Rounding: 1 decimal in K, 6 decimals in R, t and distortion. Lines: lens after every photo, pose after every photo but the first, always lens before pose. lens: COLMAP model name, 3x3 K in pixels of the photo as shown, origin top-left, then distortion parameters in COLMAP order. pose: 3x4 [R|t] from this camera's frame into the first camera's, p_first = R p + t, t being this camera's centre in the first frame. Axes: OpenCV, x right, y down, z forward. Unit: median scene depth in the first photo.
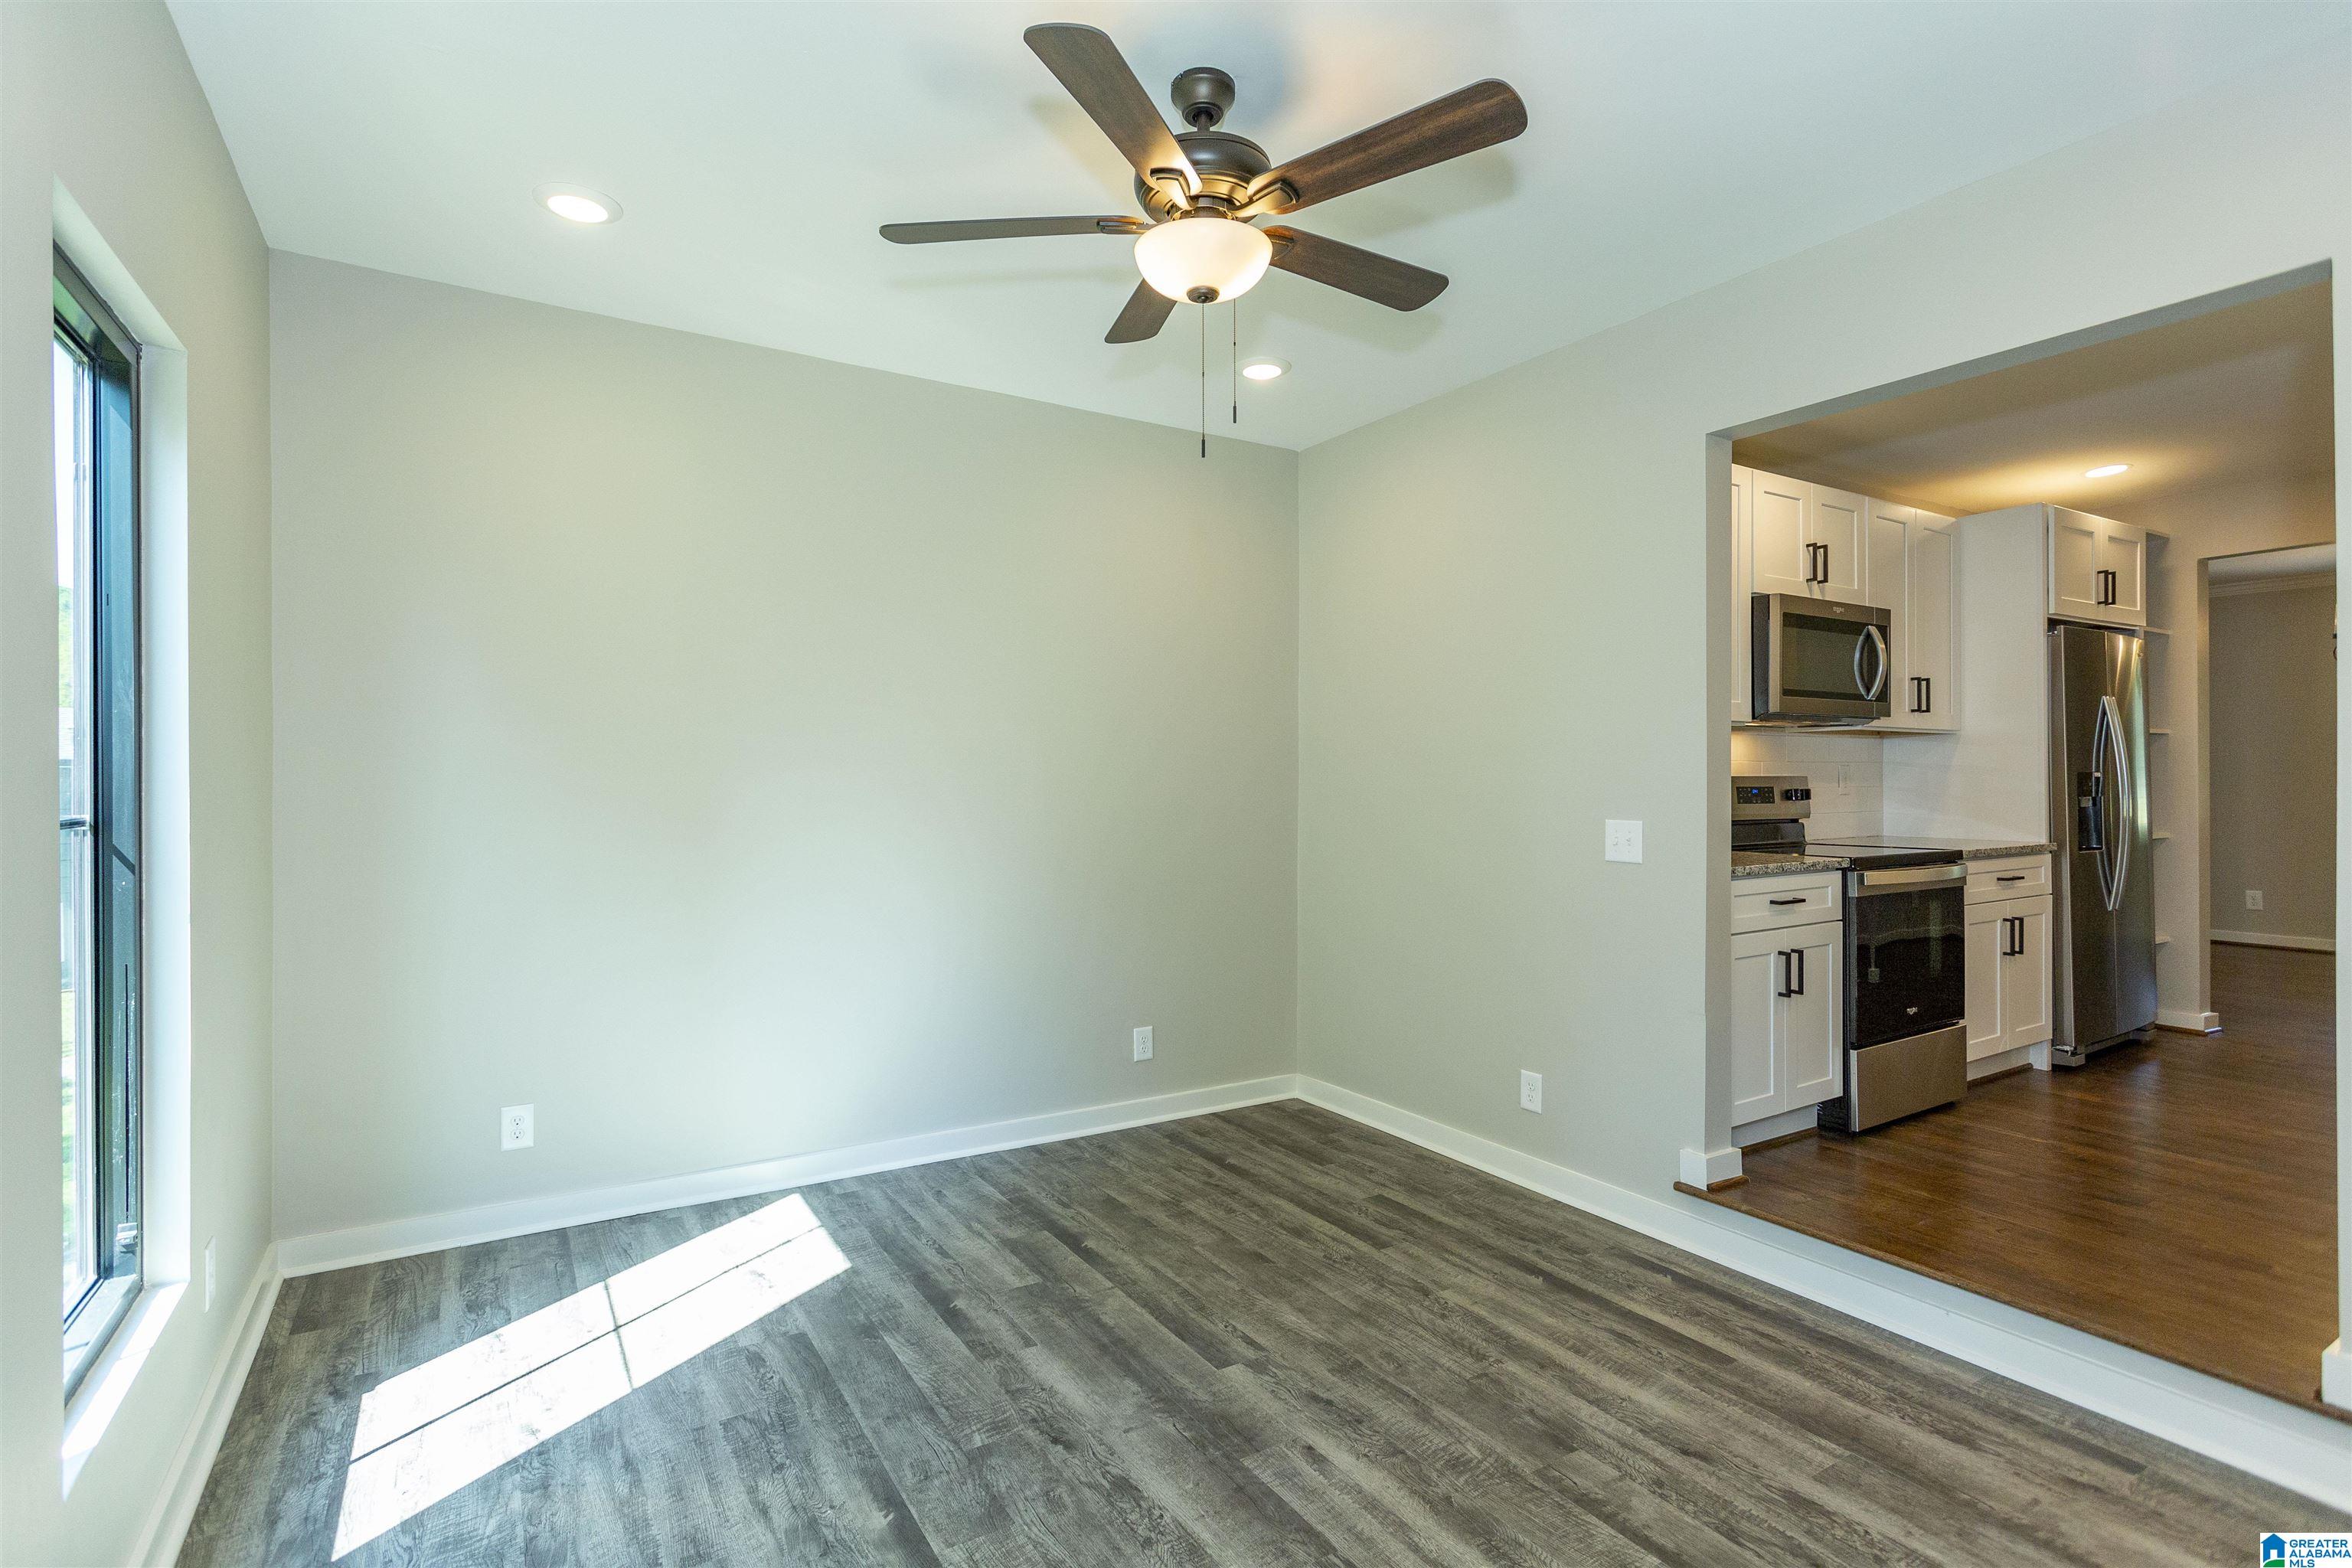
lens RADIAL K [[1113.5, 0, 1162.4], [0, 1113.5, 774.4], [0, 0, 1]] dist [0.002641, 0.000646]
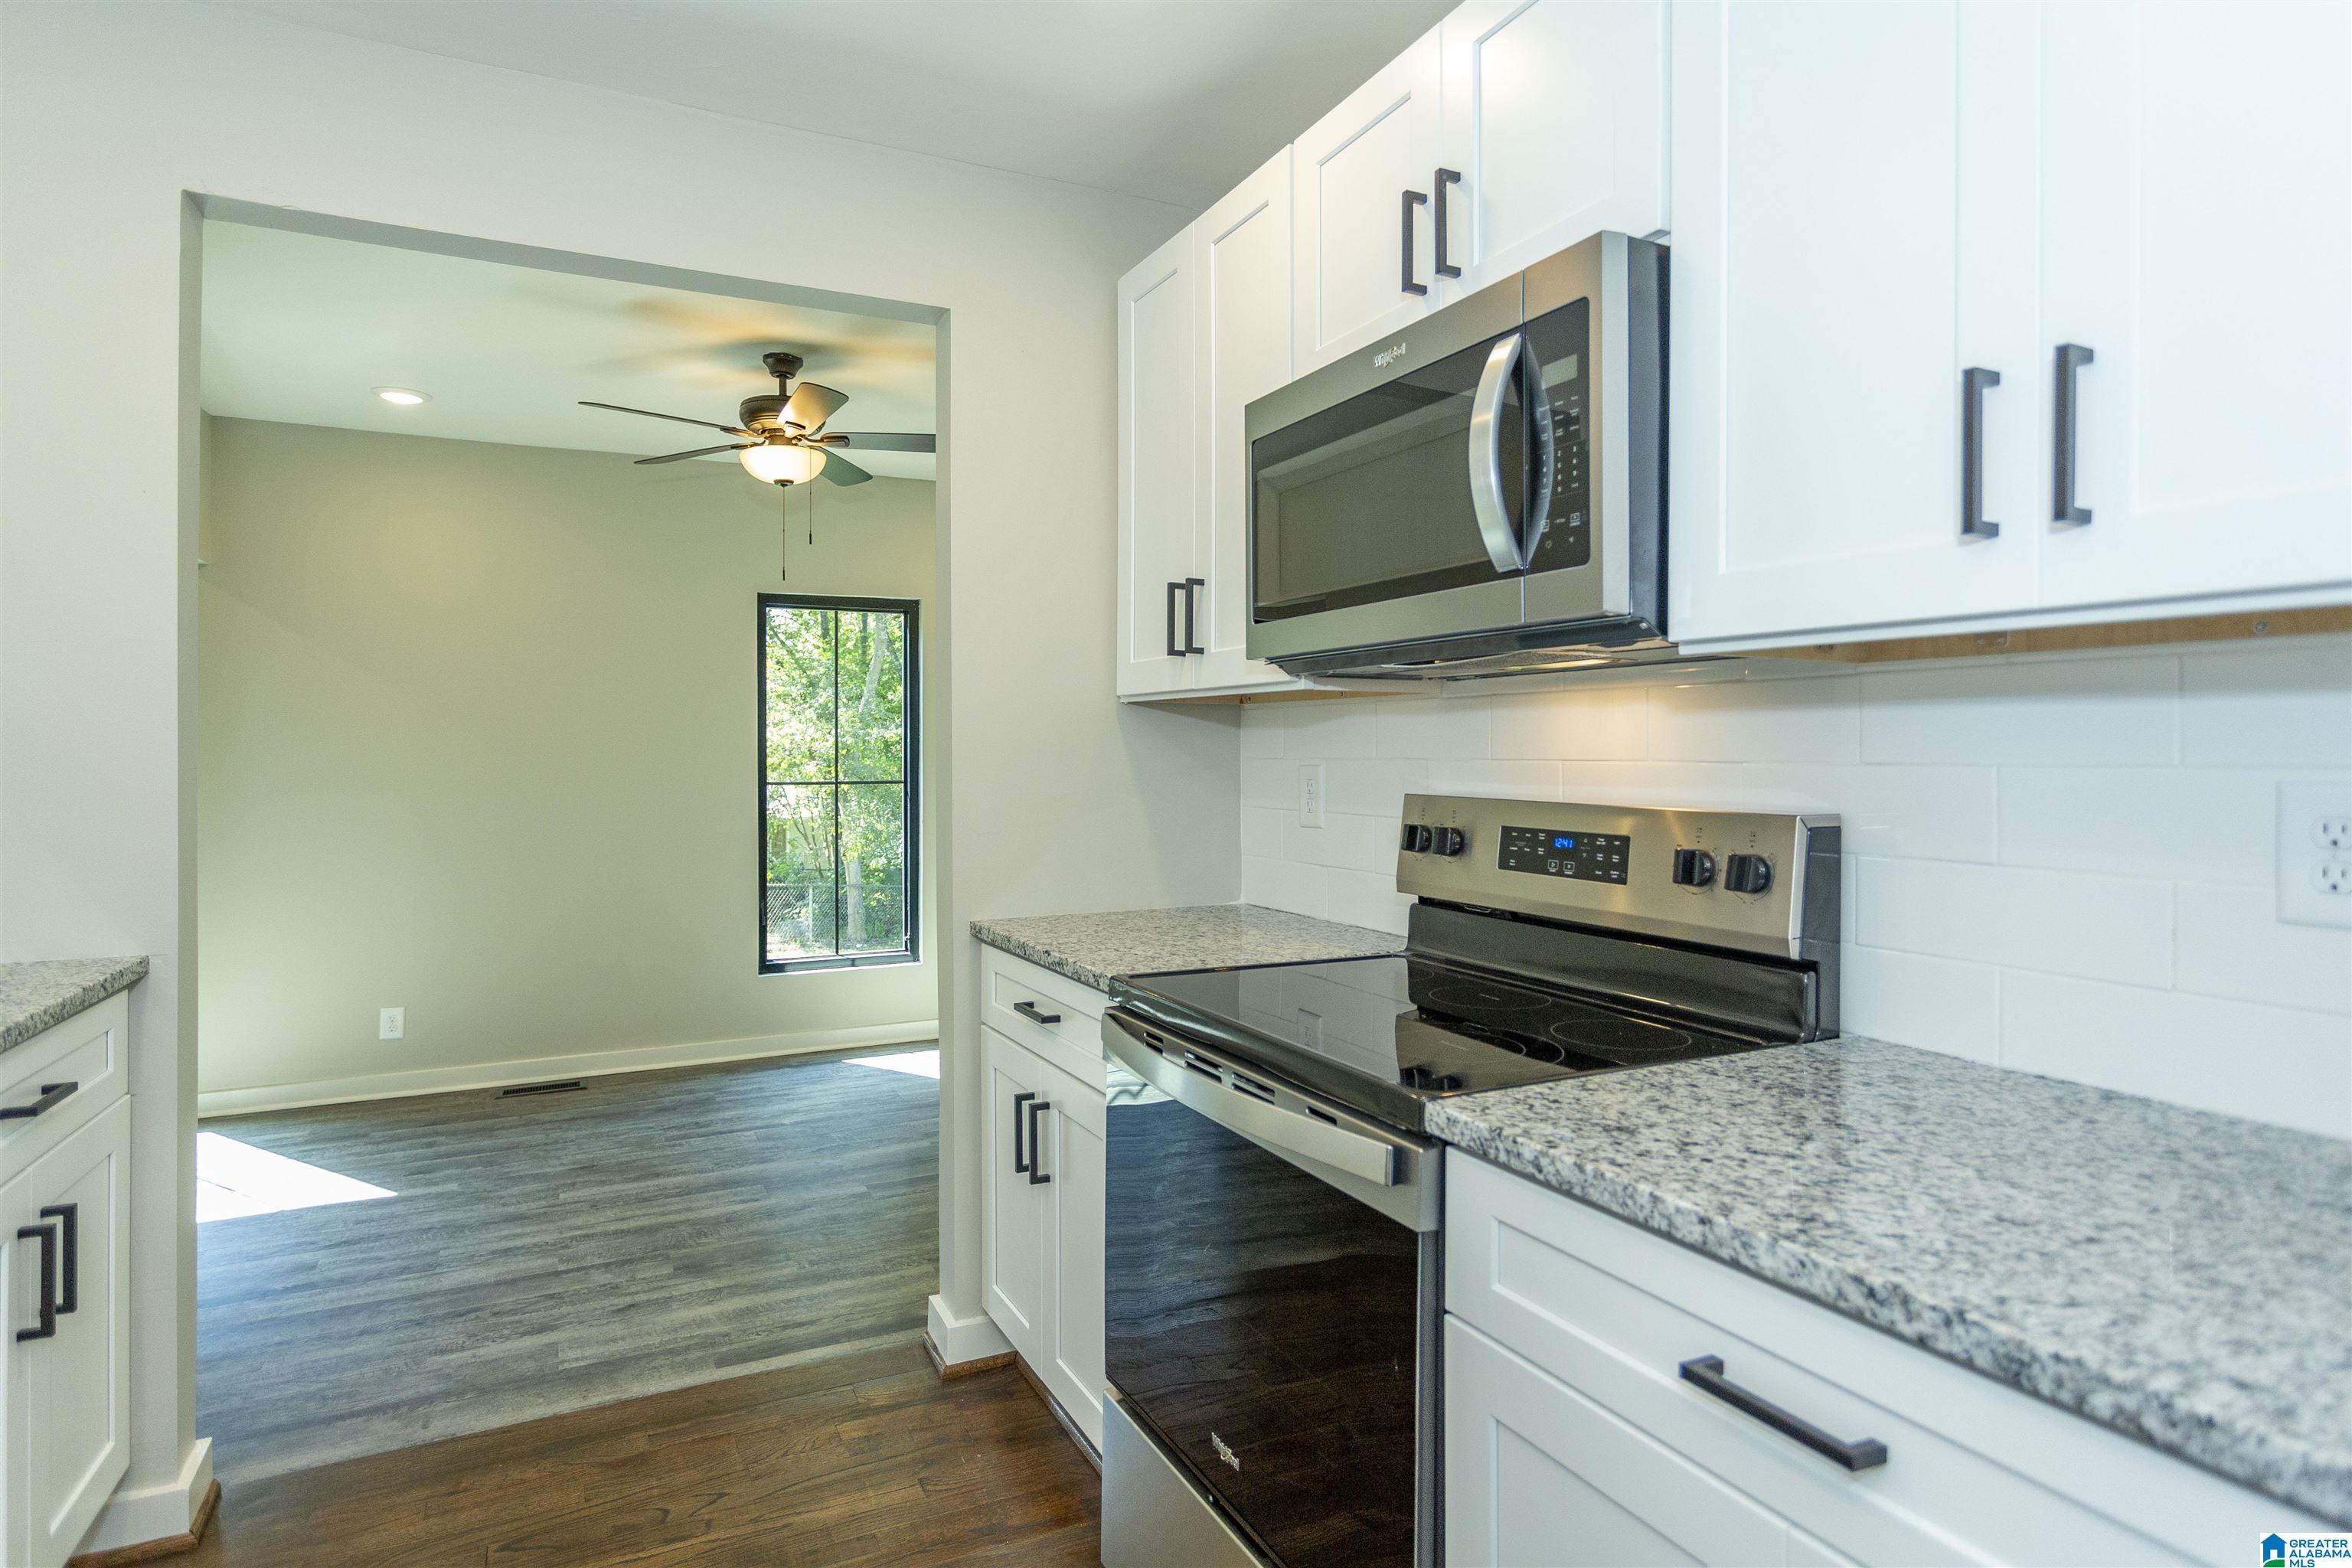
lens RADIAL K [[1256.7, 0, 1146.4], [0, 1256.7, 751.1], [0, 0, 1]] dist [0.005030, 0.003041]
pose [[-0.097997, 0.001011, -0.995186, 1.059897], [-0.001117, 0.999999, 0.001126, -0.018094], [0.995186, 0.001222, -0.097996, 0.990488]]
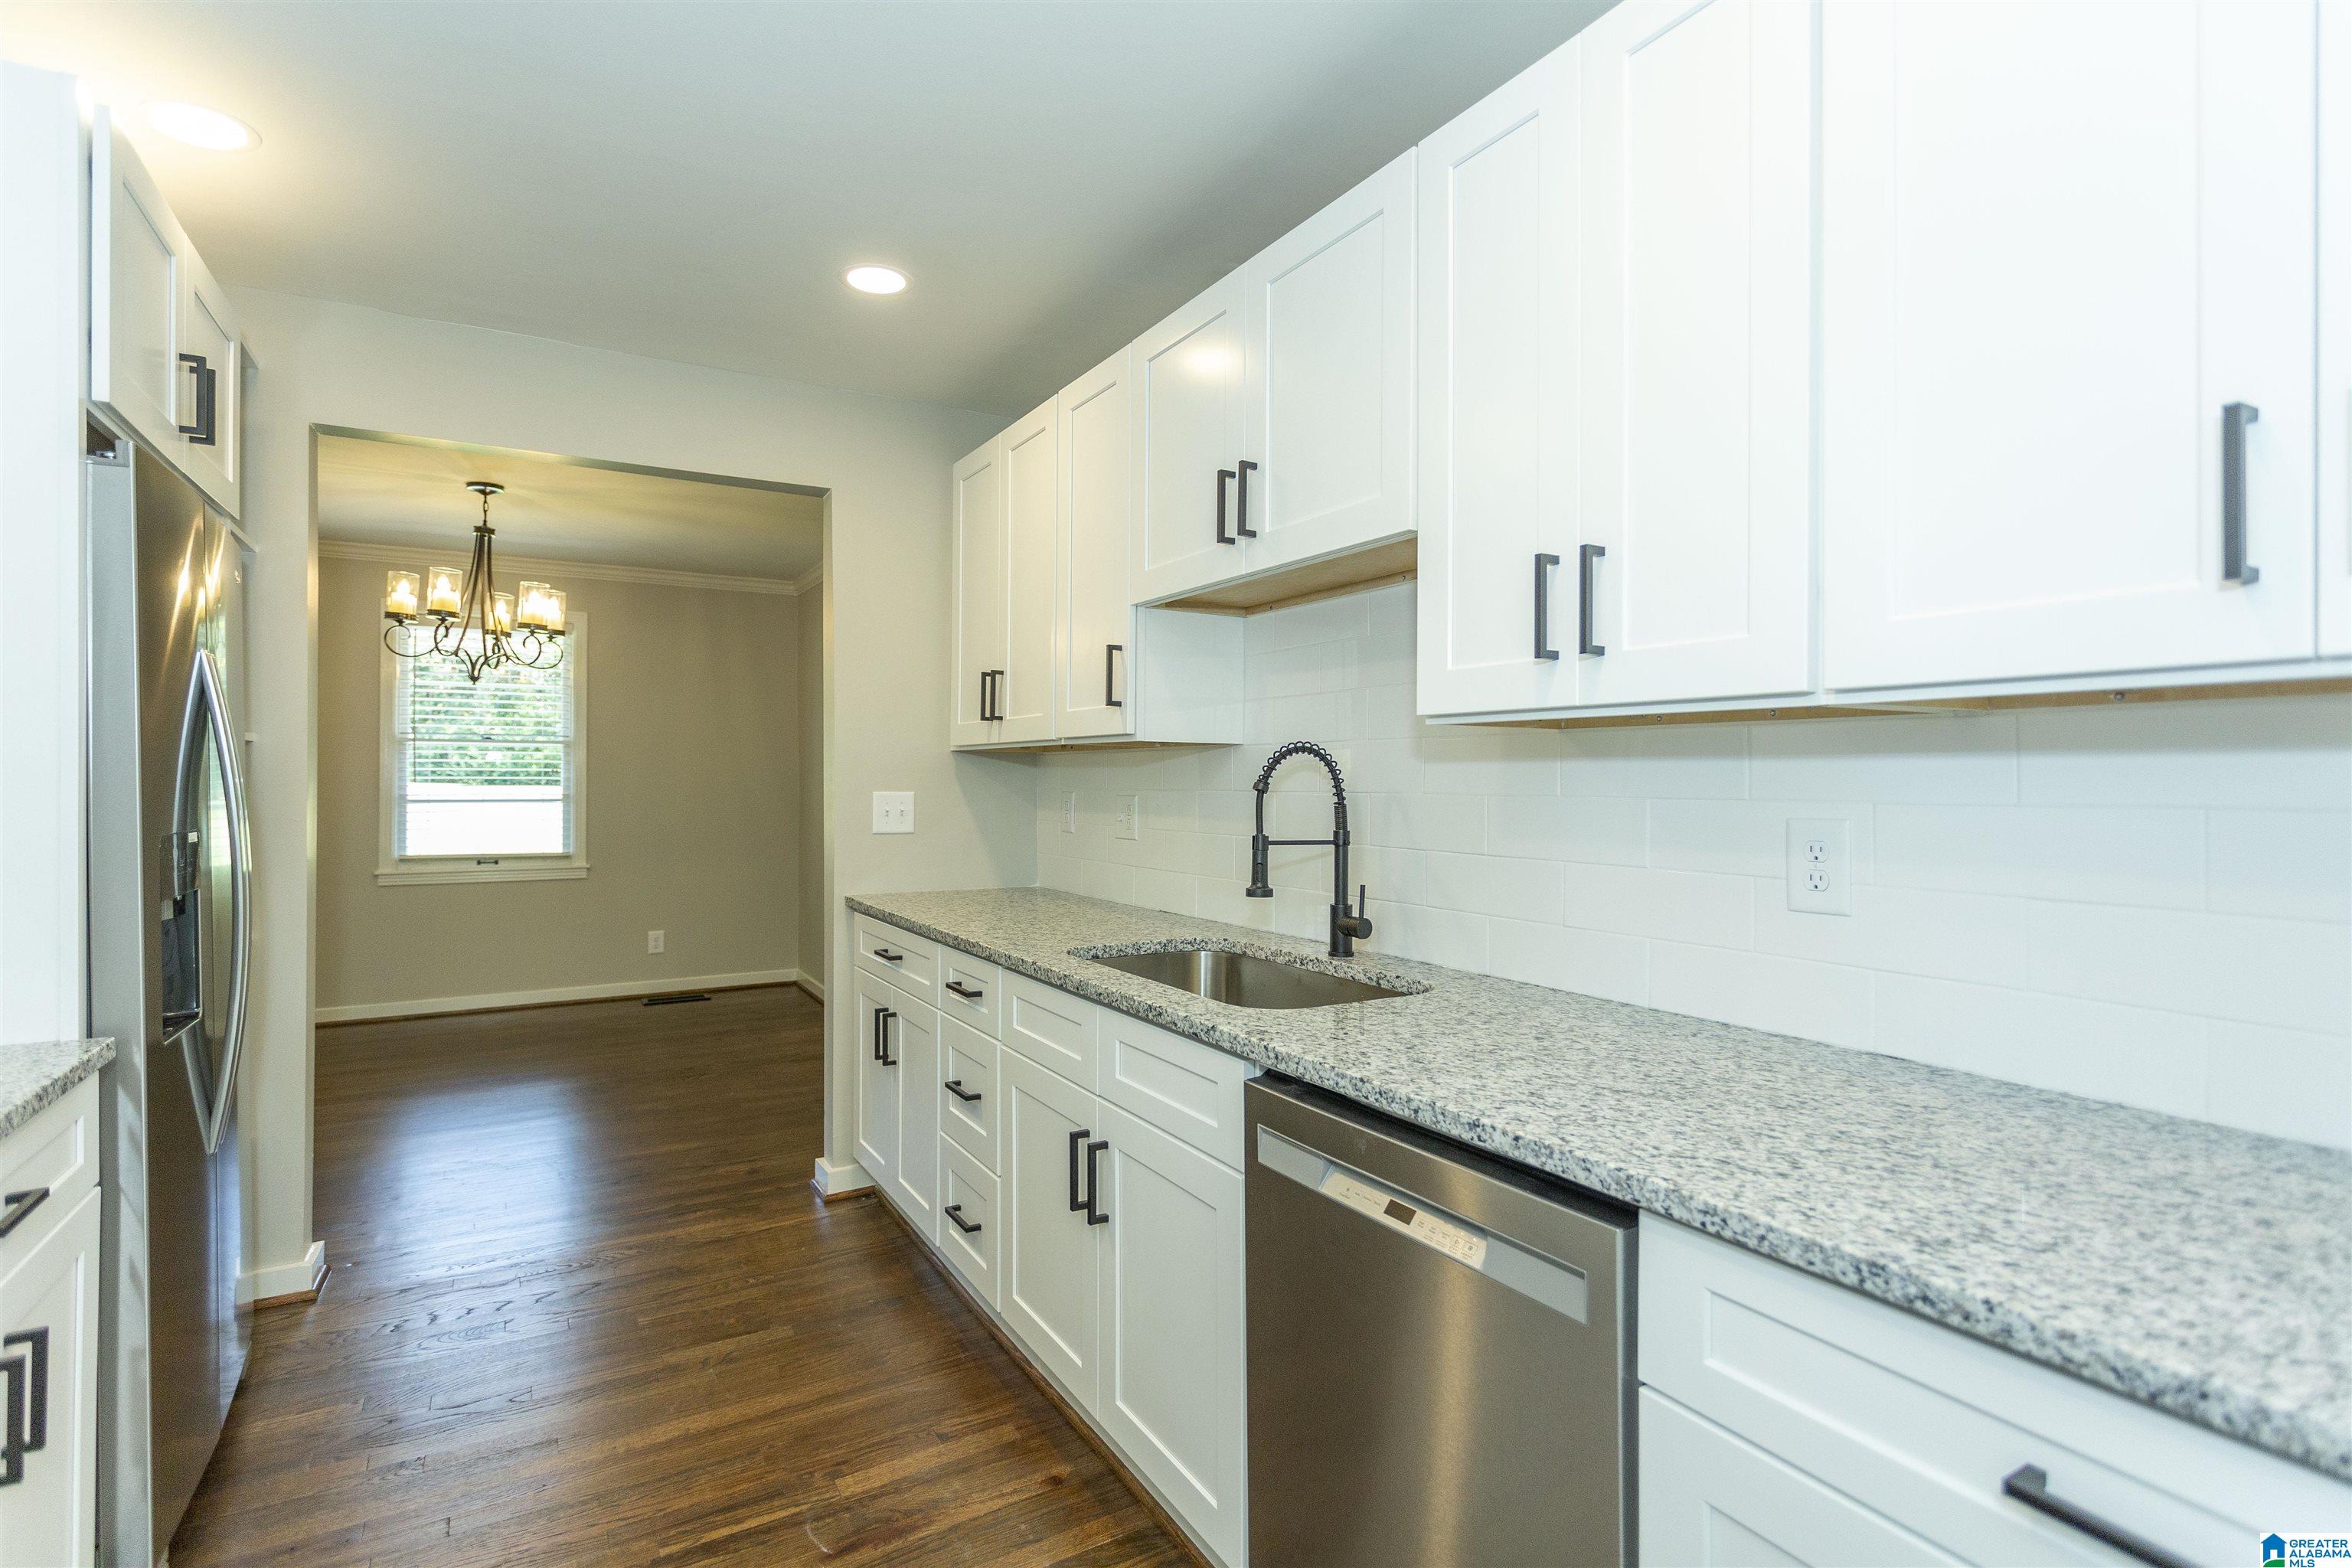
lens RADIAL K [[1105.3, 0, 1172.0], [0, 1105.3, 777.9], [0, 0, 1]] dist [0.003361, 0.000697]
pose [[0.003743, 0.004171, 0.999984, 0.502057], [-0.005036, 0.999979, -0.004153, -0.026083], [-0.999980, -0.005020, 0.003764, 0.745199]]
